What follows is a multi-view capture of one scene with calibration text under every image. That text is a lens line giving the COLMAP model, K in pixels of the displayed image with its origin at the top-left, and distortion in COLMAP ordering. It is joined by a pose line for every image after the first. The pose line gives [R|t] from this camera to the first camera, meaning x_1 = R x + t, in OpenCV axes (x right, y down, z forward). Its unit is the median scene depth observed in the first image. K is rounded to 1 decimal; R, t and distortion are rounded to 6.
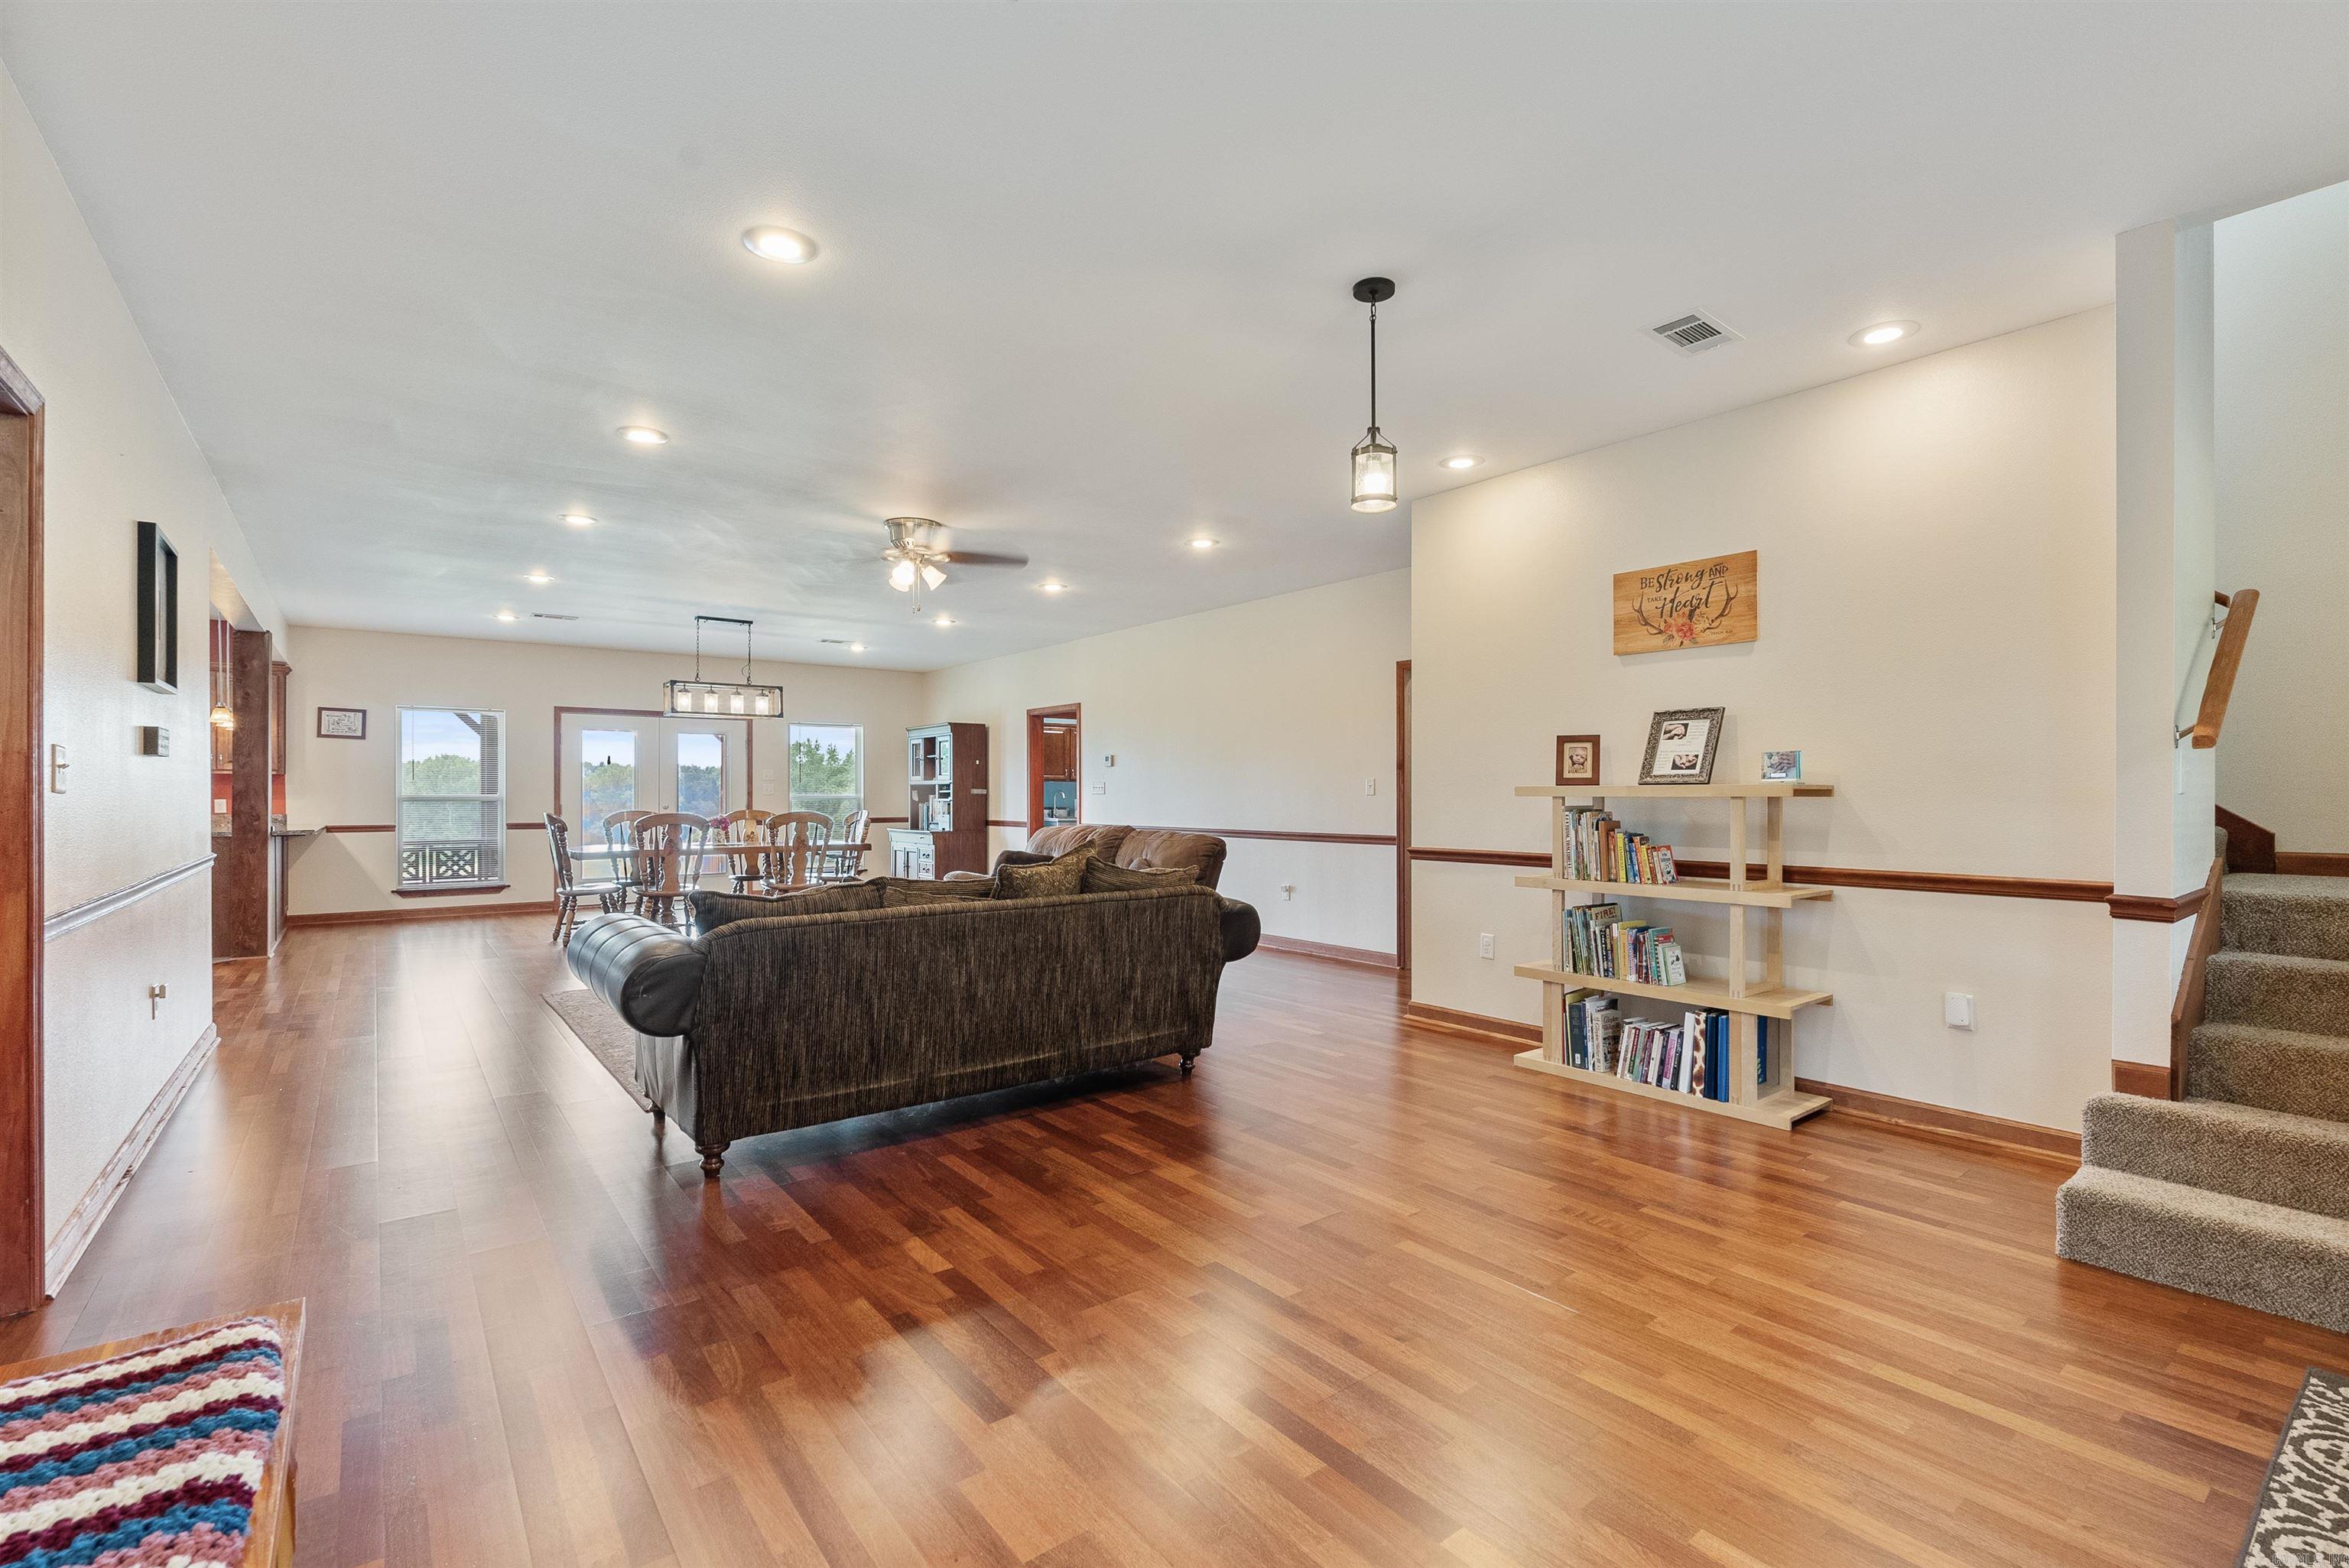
lens RADIAL K [[1048.4, 0, 1185.5], [0, 1048.4, 797.1], [0, 0, 1]] dist [-0.002108, -0.000852]
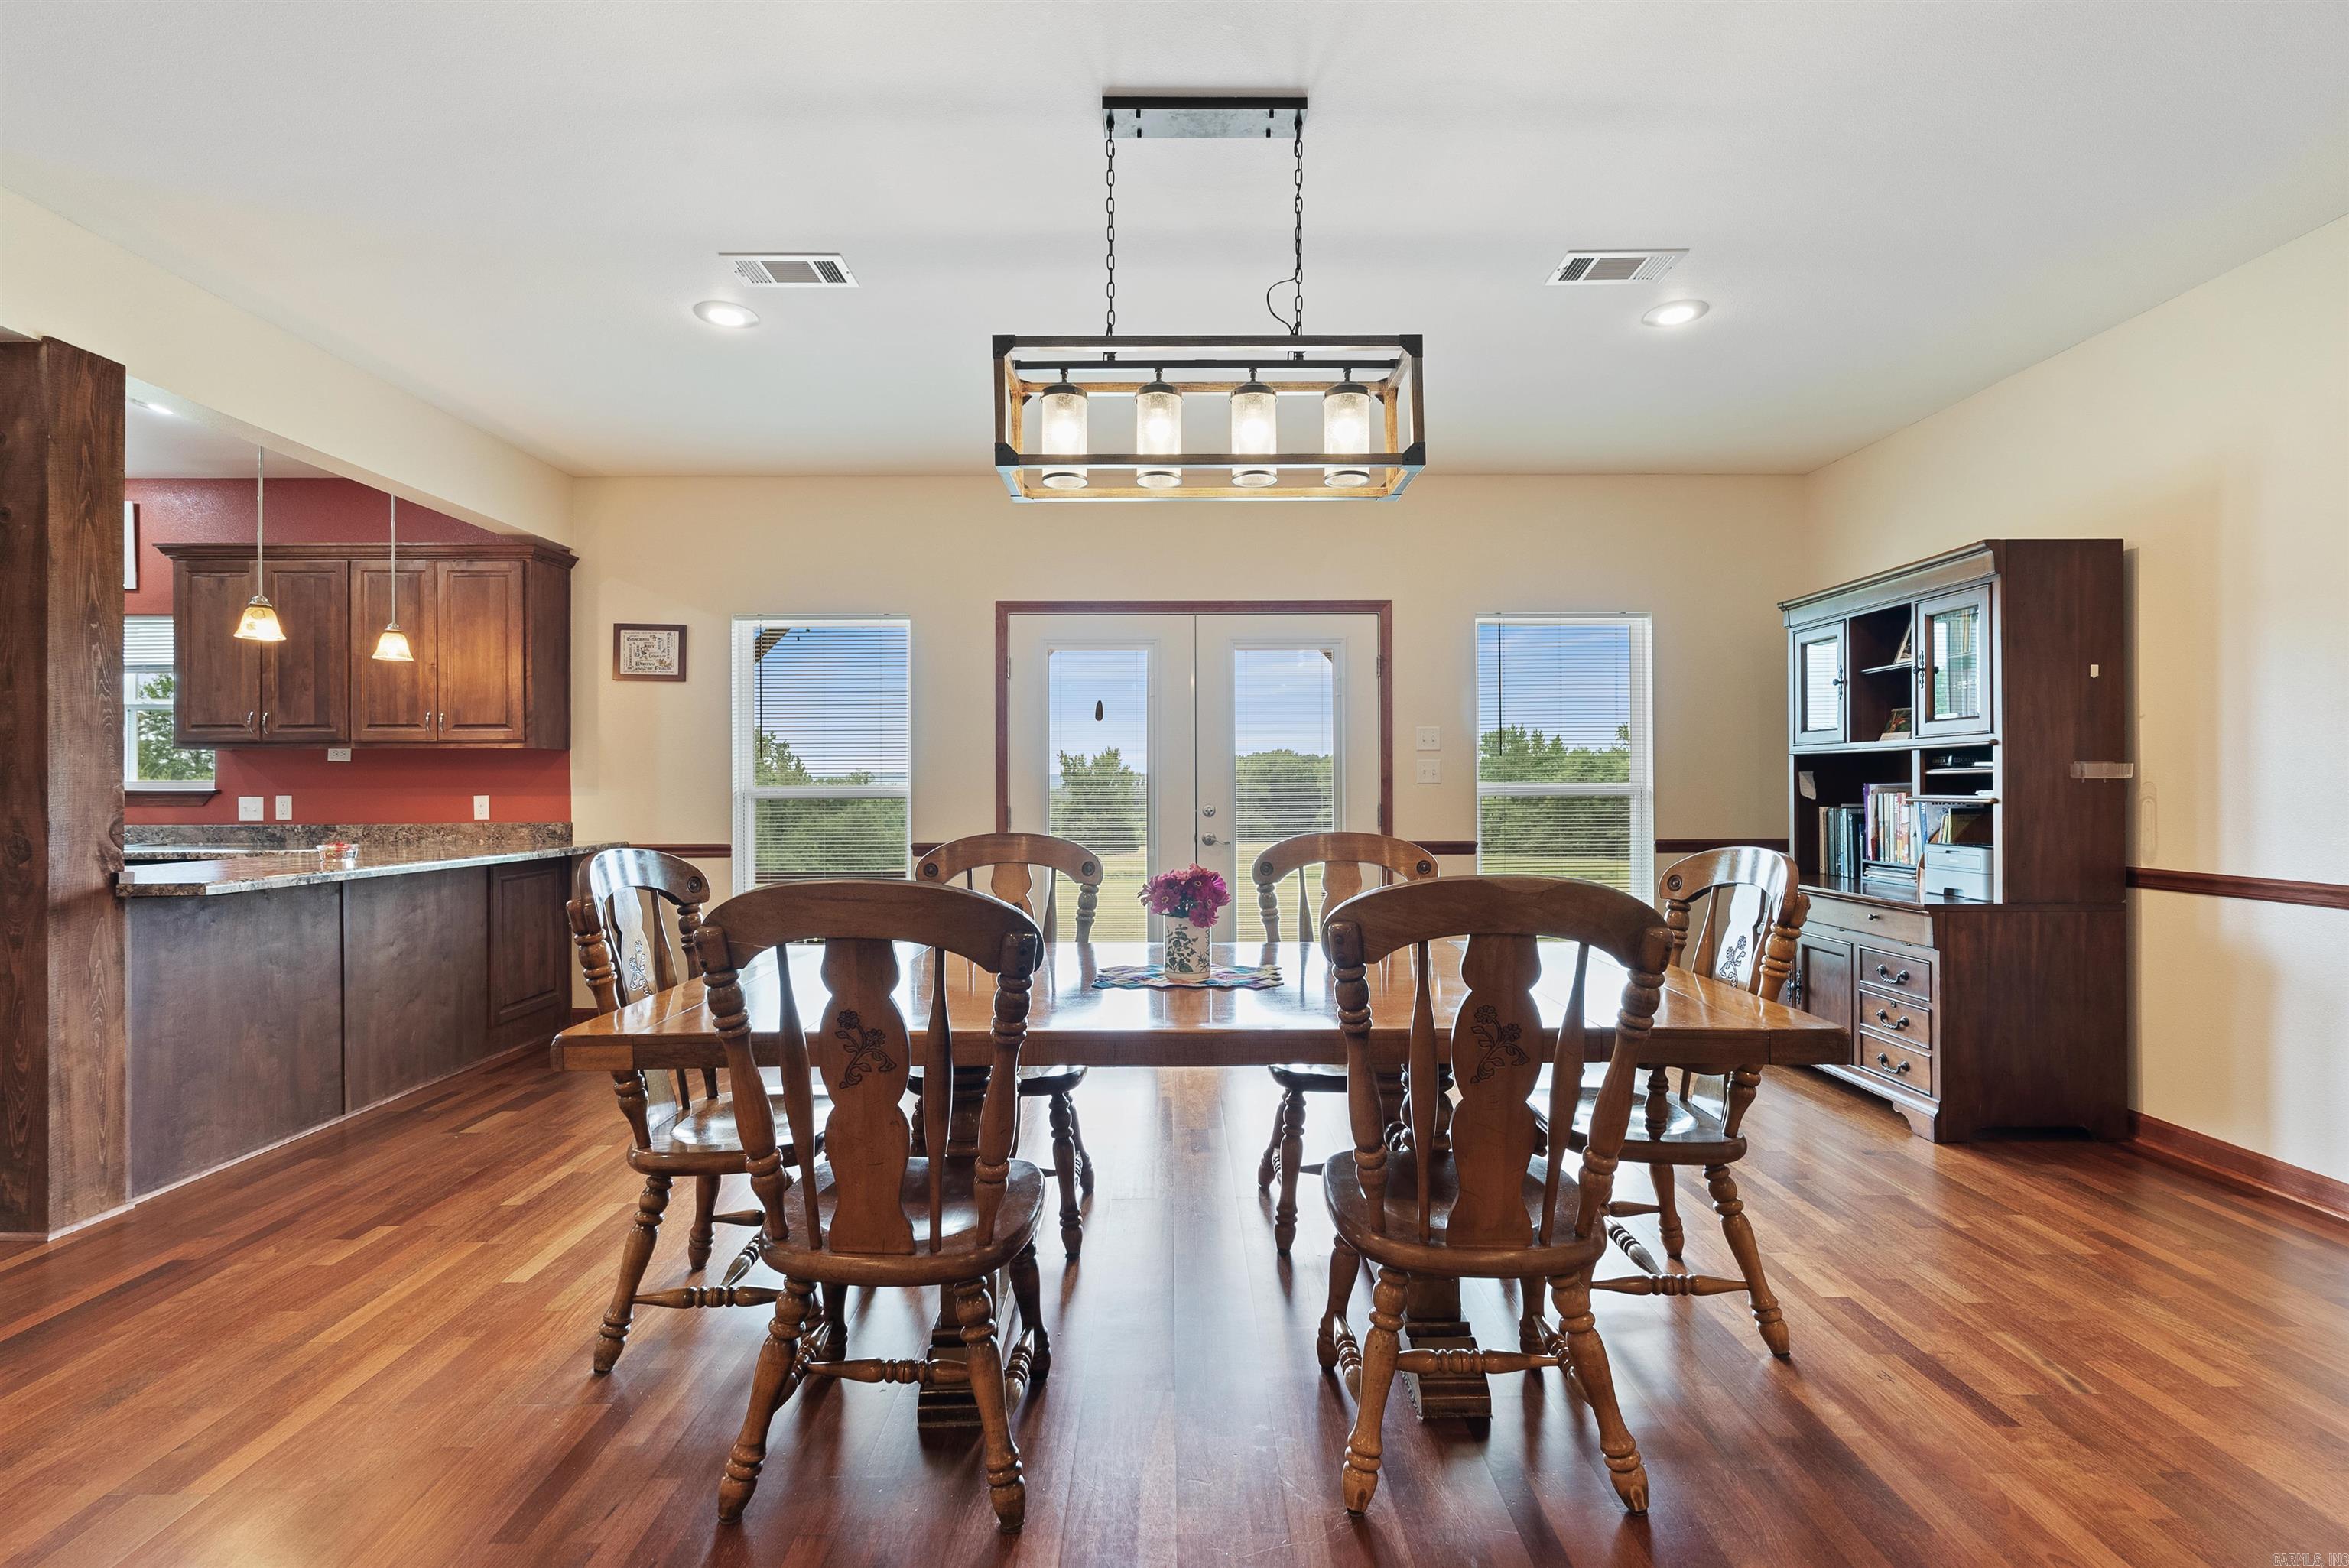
lens RADIAL K [[1048.4, 0, 1169.9], [0, 1048.4, 783.5], [0, 0, 1]] dist [-0.002108, -0.000852]
pose [[0.788977, -0.003484, -0.614413, -0.269814], [0.002492, 0.999994, -0.002471, -0.001904], [0.614418, 0.000418, 0.788981, 0.740820]]
